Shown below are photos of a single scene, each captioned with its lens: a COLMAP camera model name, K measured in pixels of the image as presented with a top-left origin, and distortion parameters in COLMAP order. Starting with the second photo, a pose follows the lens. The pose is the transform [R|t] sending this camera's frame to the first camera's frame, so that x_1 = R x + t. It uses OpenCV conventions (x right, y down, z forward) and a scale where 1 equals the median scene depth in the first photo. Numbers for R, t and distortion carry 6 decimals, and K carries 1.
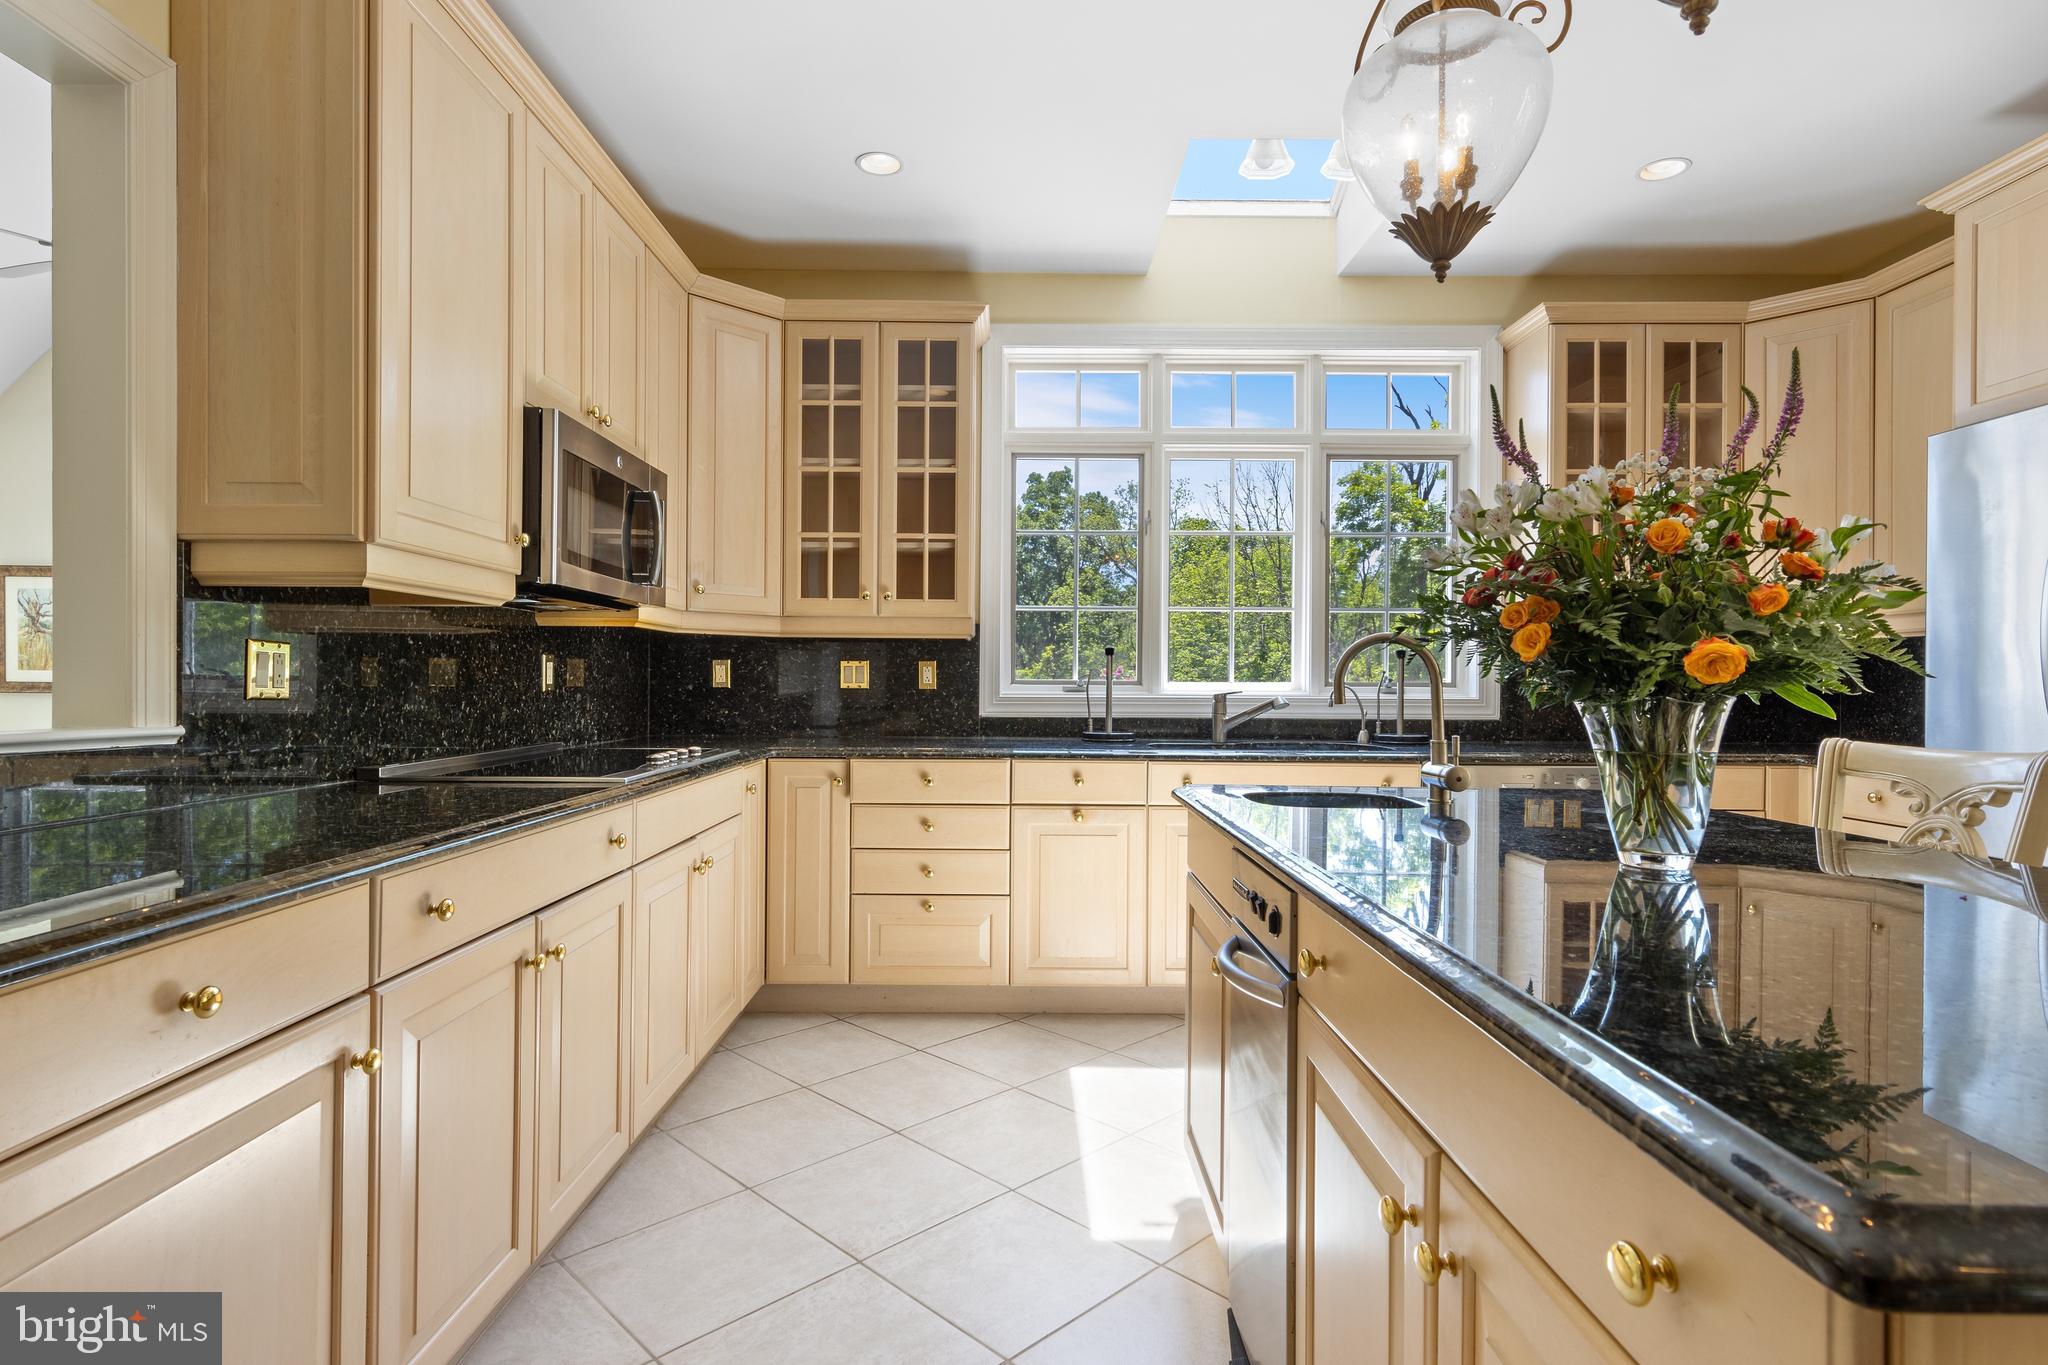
lens RADIAL K [[1045.1, 0, 1020.7], [0, 1045.1, 683.1], [0, 0, 1]] dist [0.012226, -0.005758]
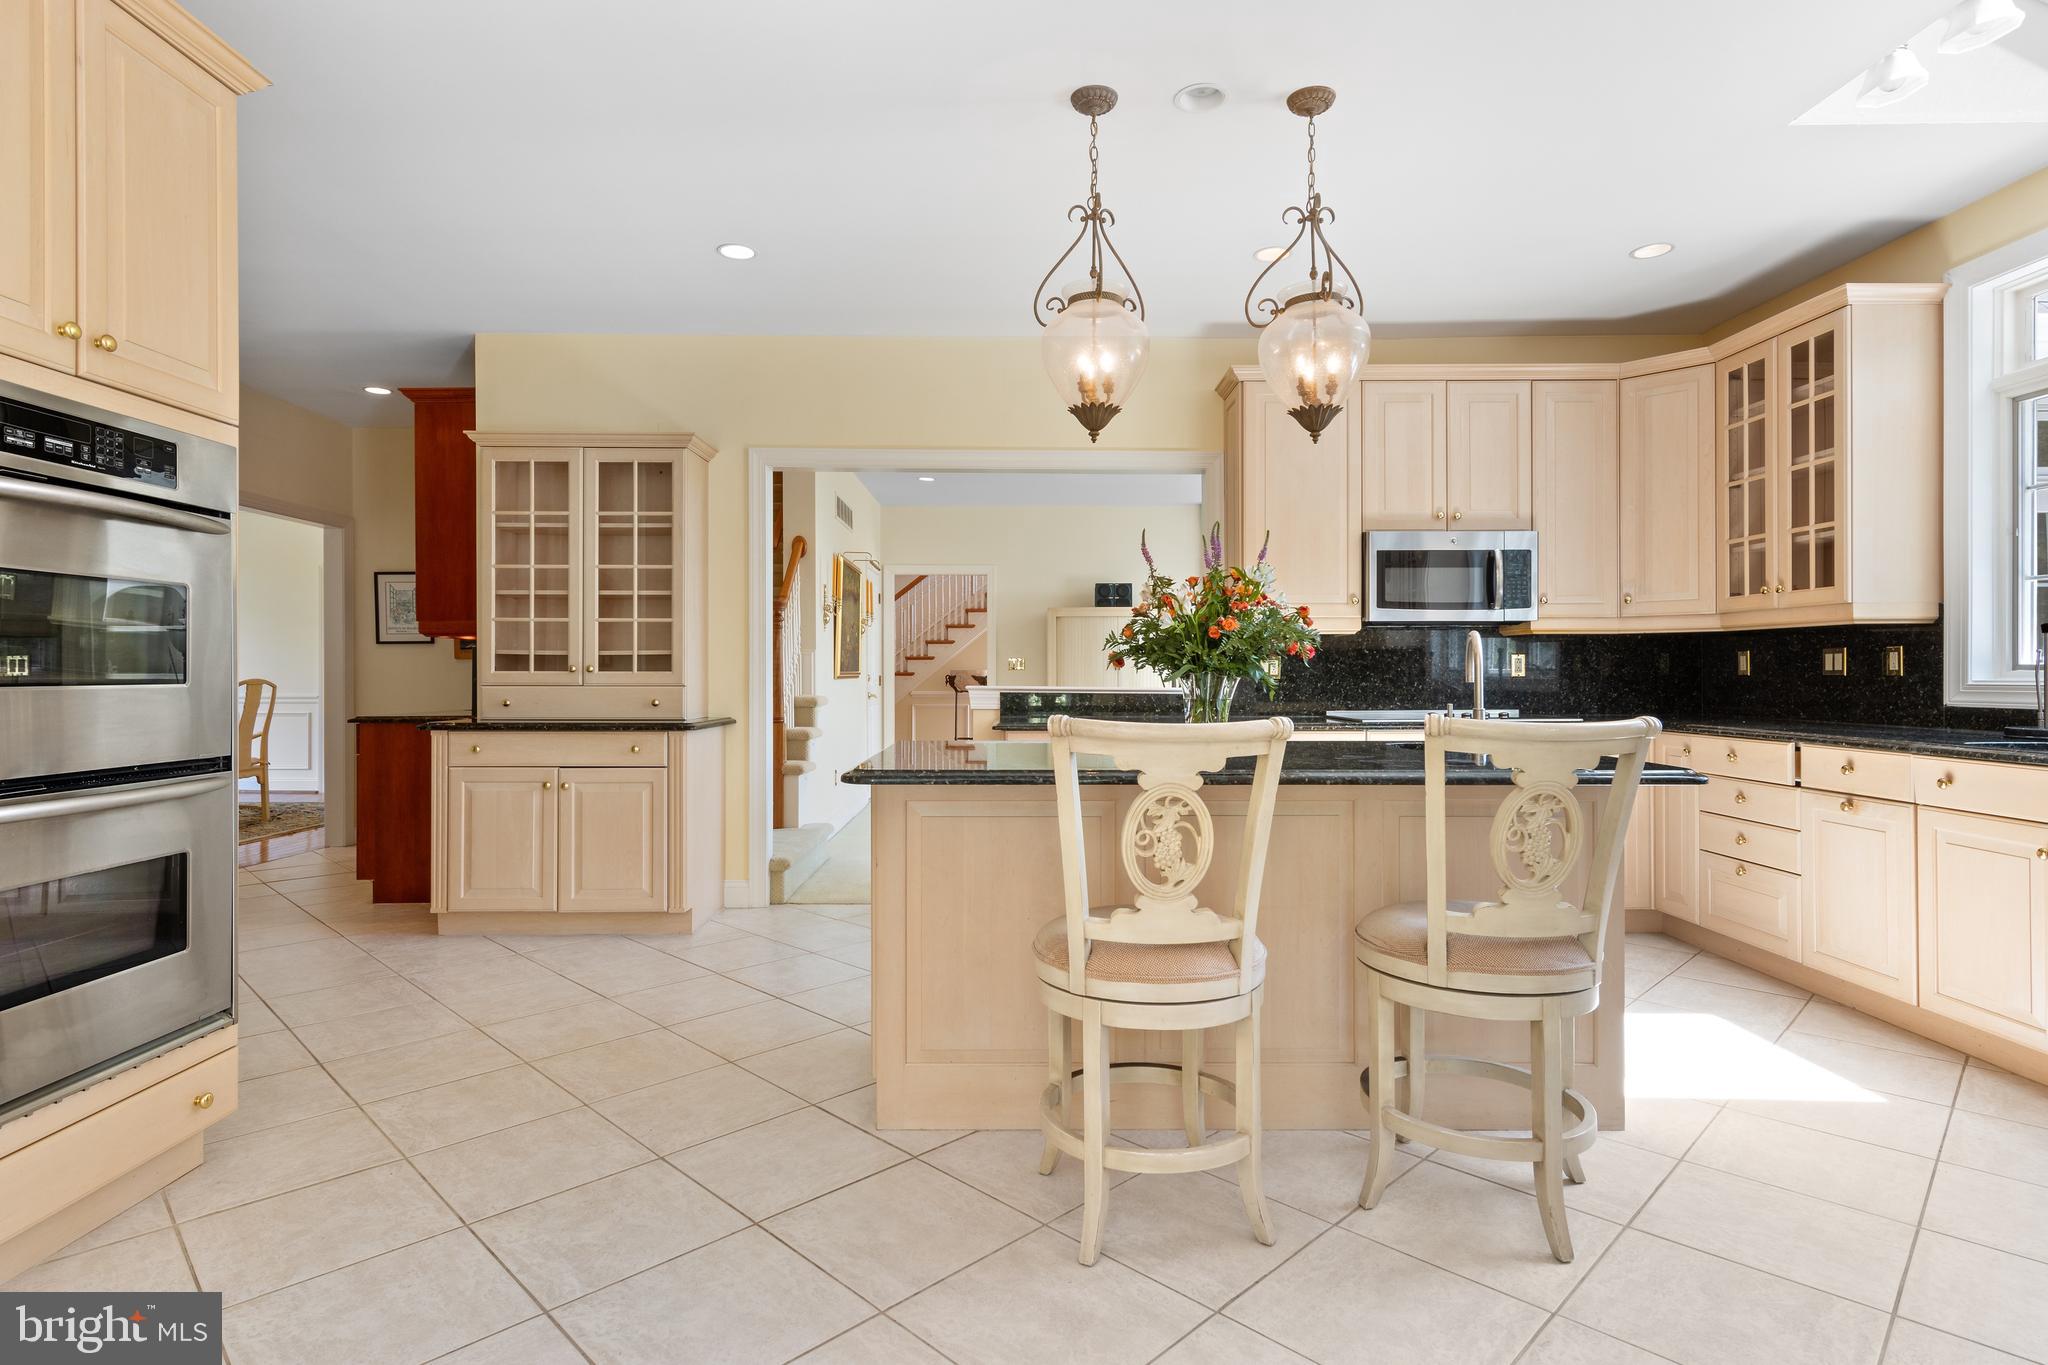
lens RADIAL K [[1045.1, 0, 1015.6], [0, 1045.1, 670.9], [0, 0, 1]] dist [0.012226, -0.005758]
pose [[0.006676, -0.007464, -0.999950, 0.946916], [0.002437, 0.999969, -0.007448, 0.007031], [0.999975, -0.002387, 0.006694, 0.204846]]
